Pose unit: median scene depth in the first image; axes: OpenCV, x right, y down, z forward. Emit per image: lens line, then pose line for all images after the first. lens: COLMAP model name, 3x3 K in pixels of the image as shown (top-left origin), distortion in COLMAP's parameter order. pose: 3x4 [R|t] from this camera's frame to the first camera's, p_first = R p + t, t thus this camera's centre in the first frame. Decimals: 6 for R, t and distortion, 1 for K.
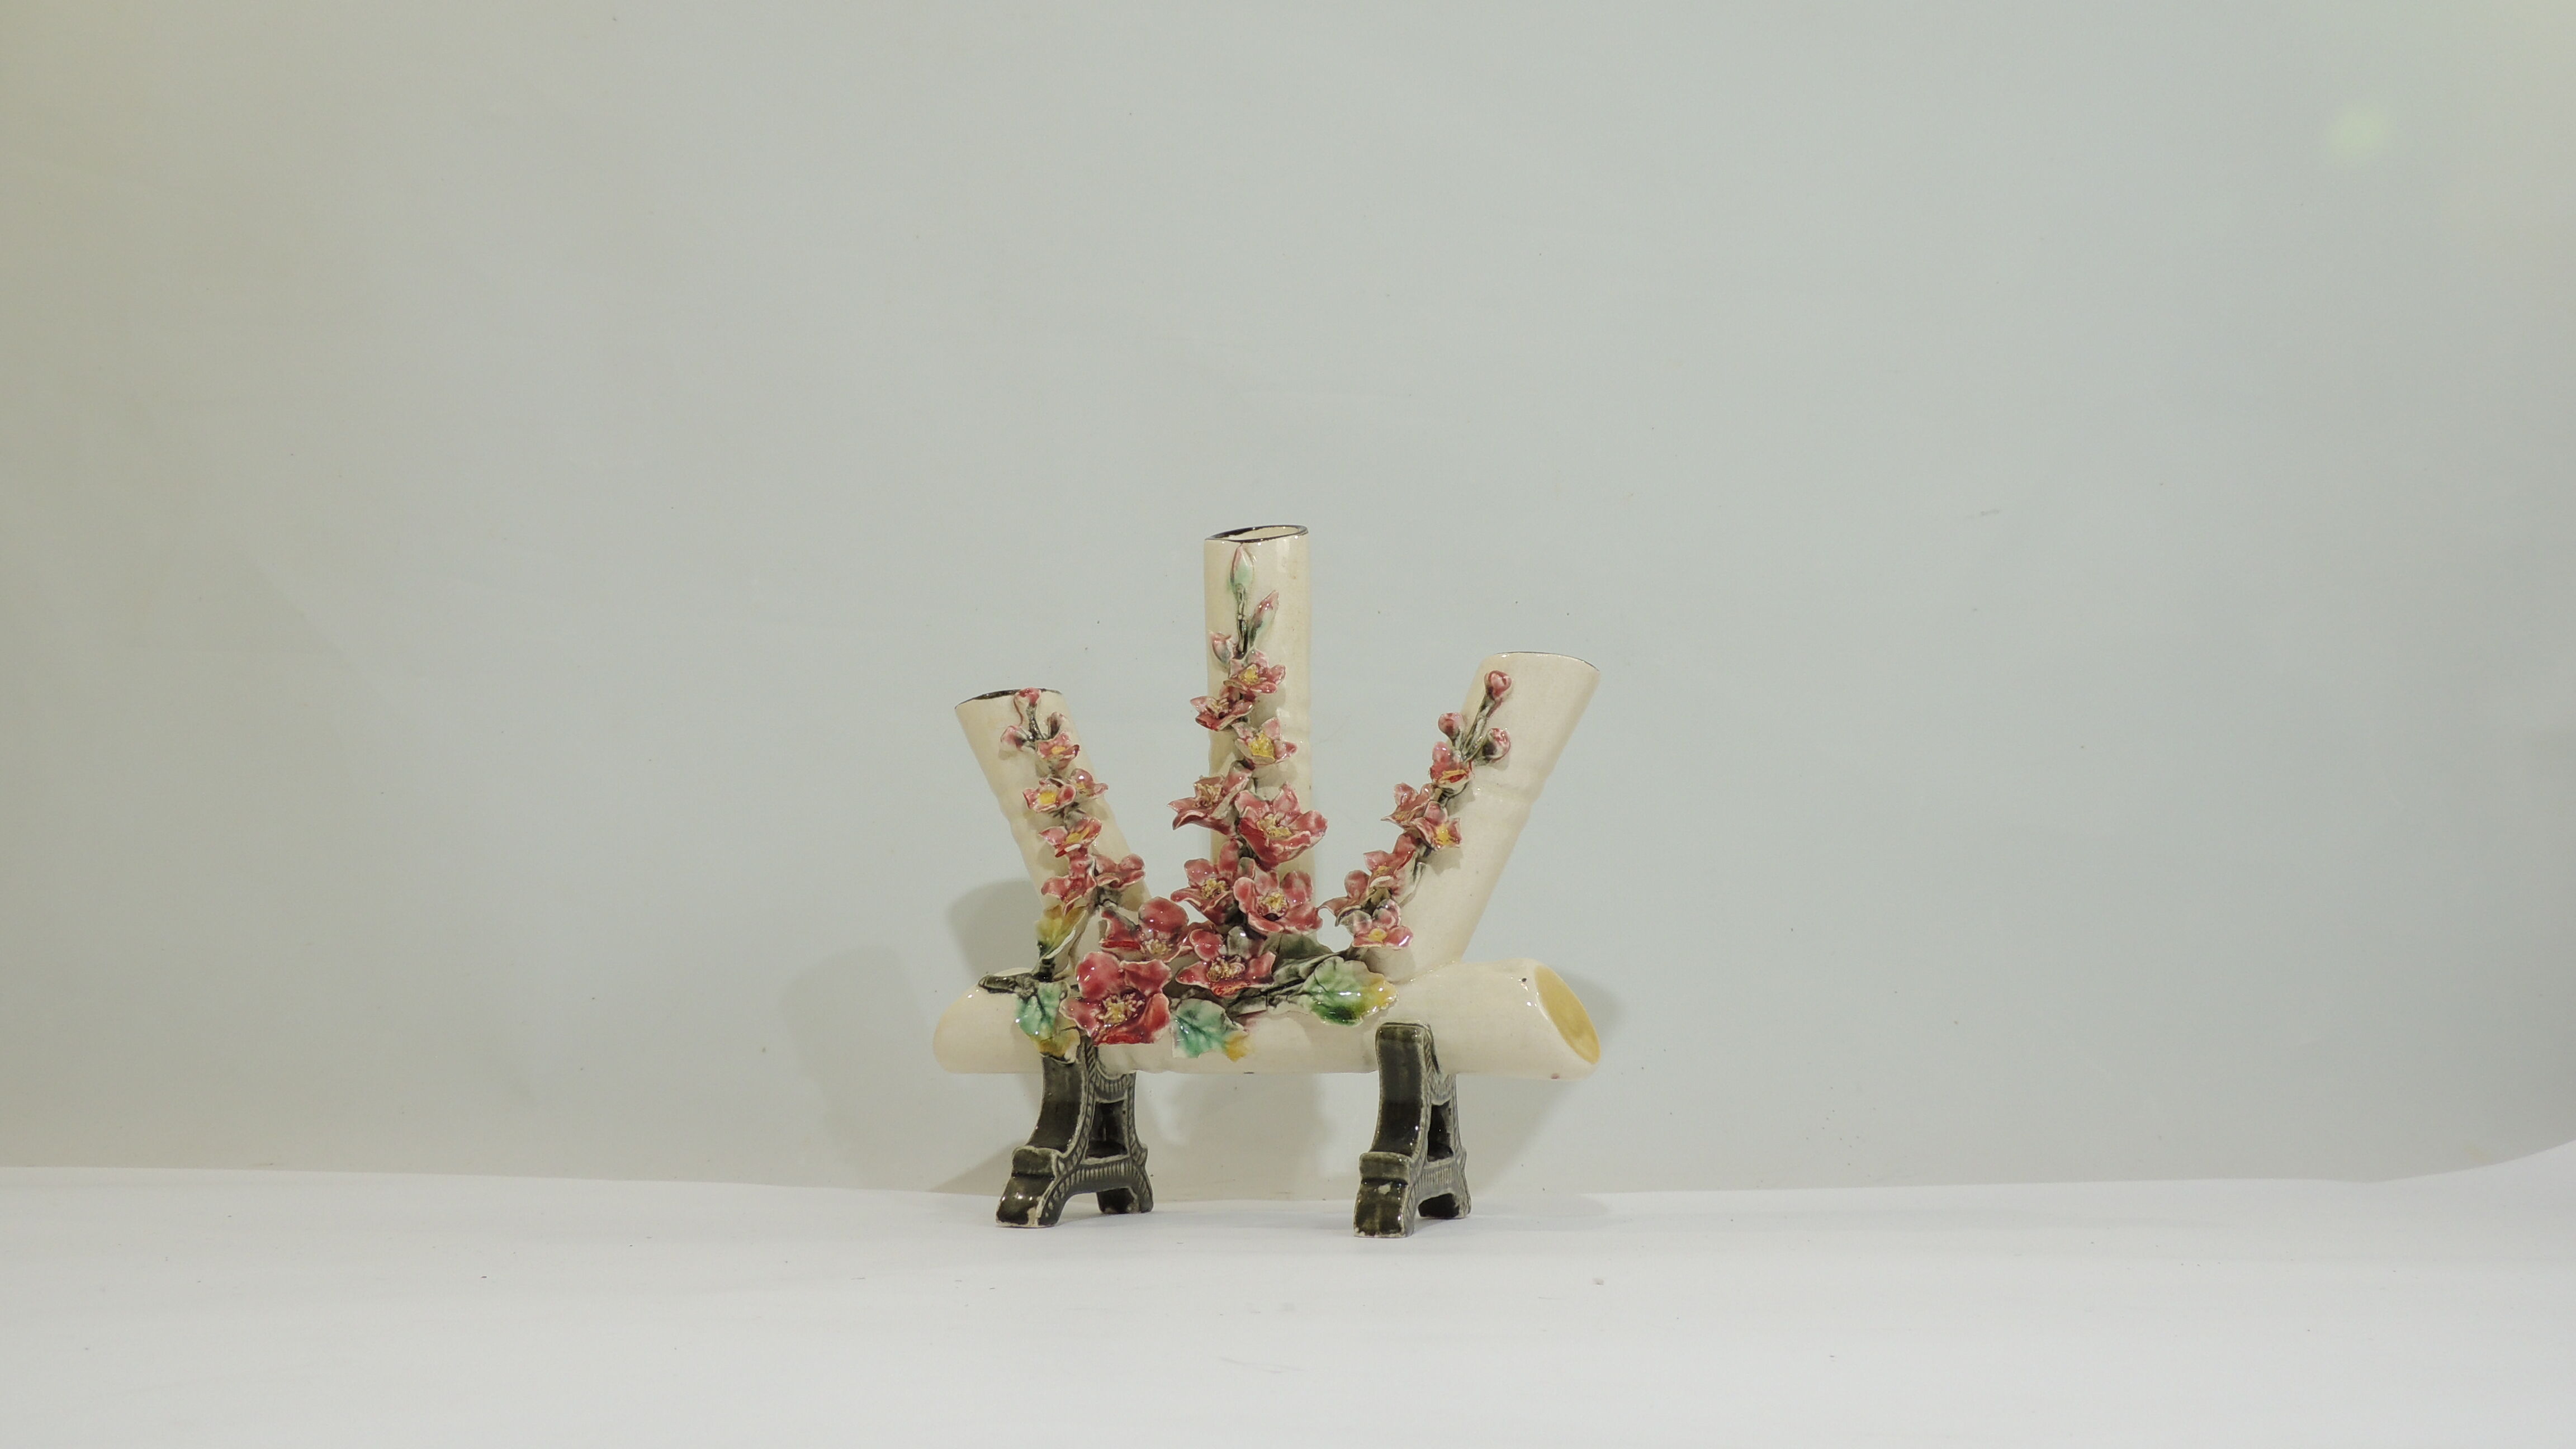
lens RADIAL K [[1858.8, 0, 1291.2], [0, 1858.8, 761.3], [0, 0, 1]] dist [-0.007504, -0.001117]
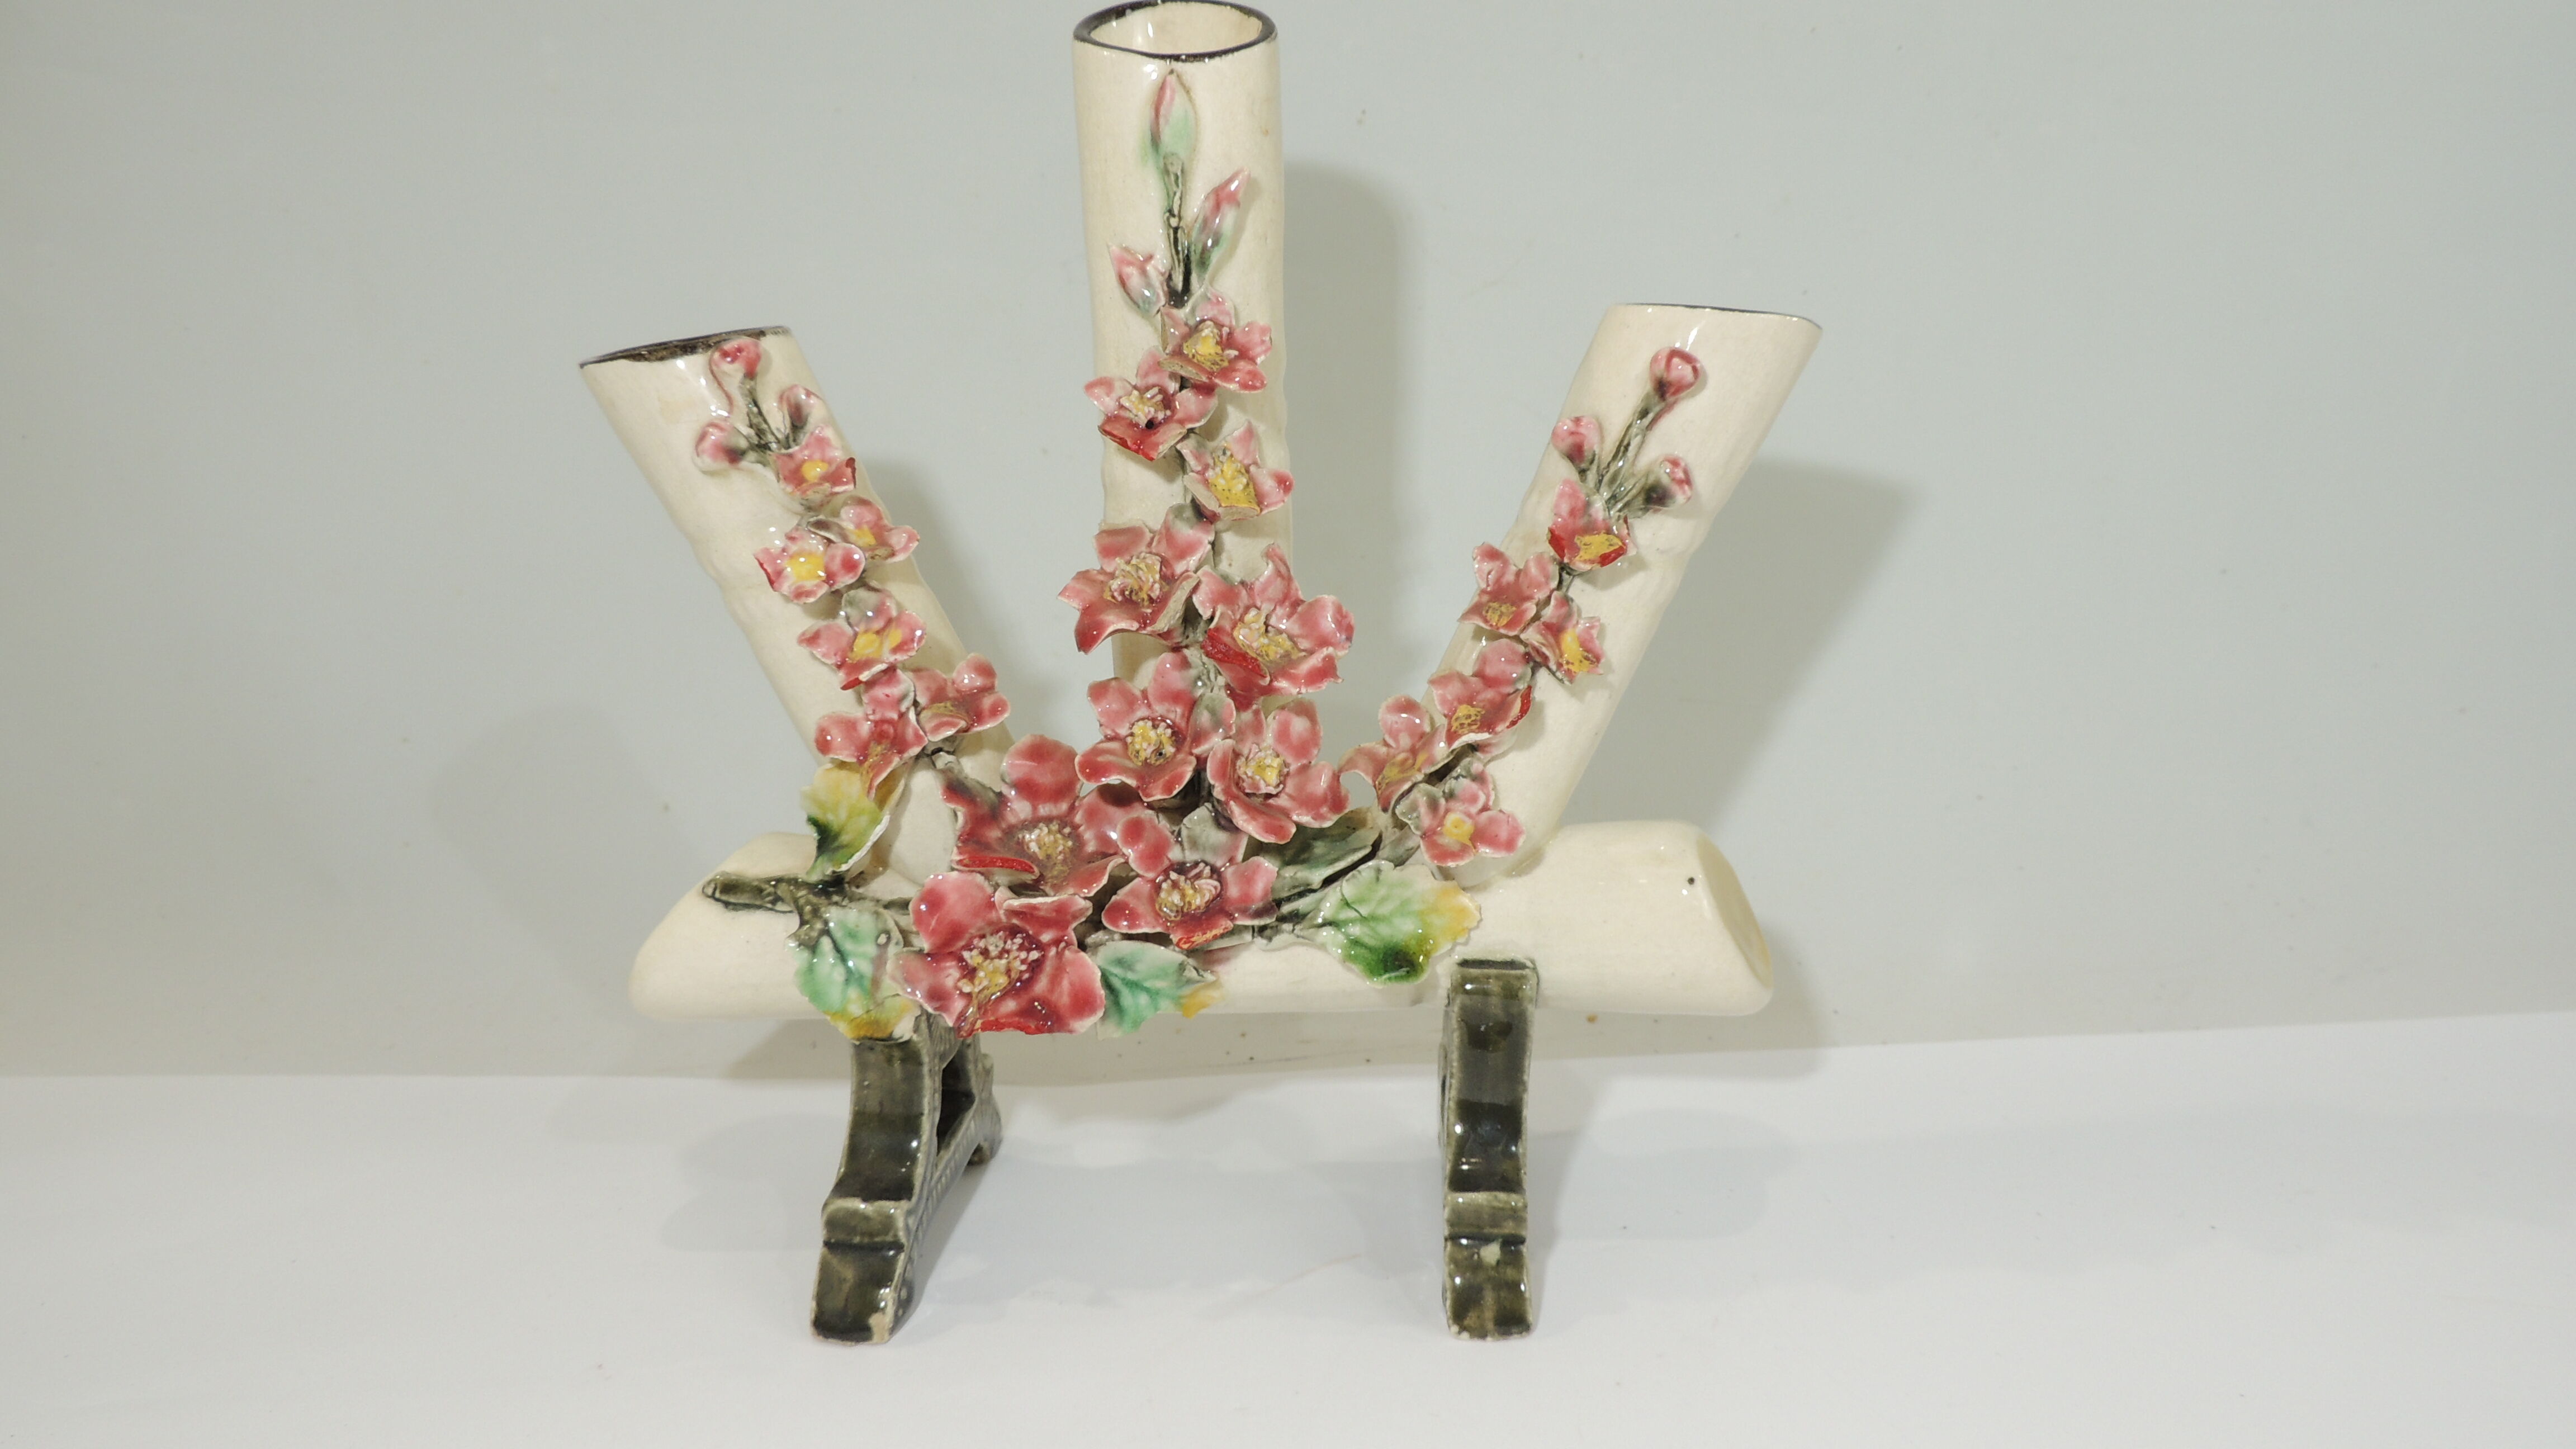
lens RADIAL K [[1858.8, 0, 1291.2], [0, 1858.8, 761.3], [0, 0, 1]] dist [-0.007504, -0.001117]
pose [[0.964921, -0.080283, 0.249964, -0.140926], [-0.017298, 0.930587, 0.365662, -0.130802], [-0.261970, -0.357159, 0.896554, 0.491046]]
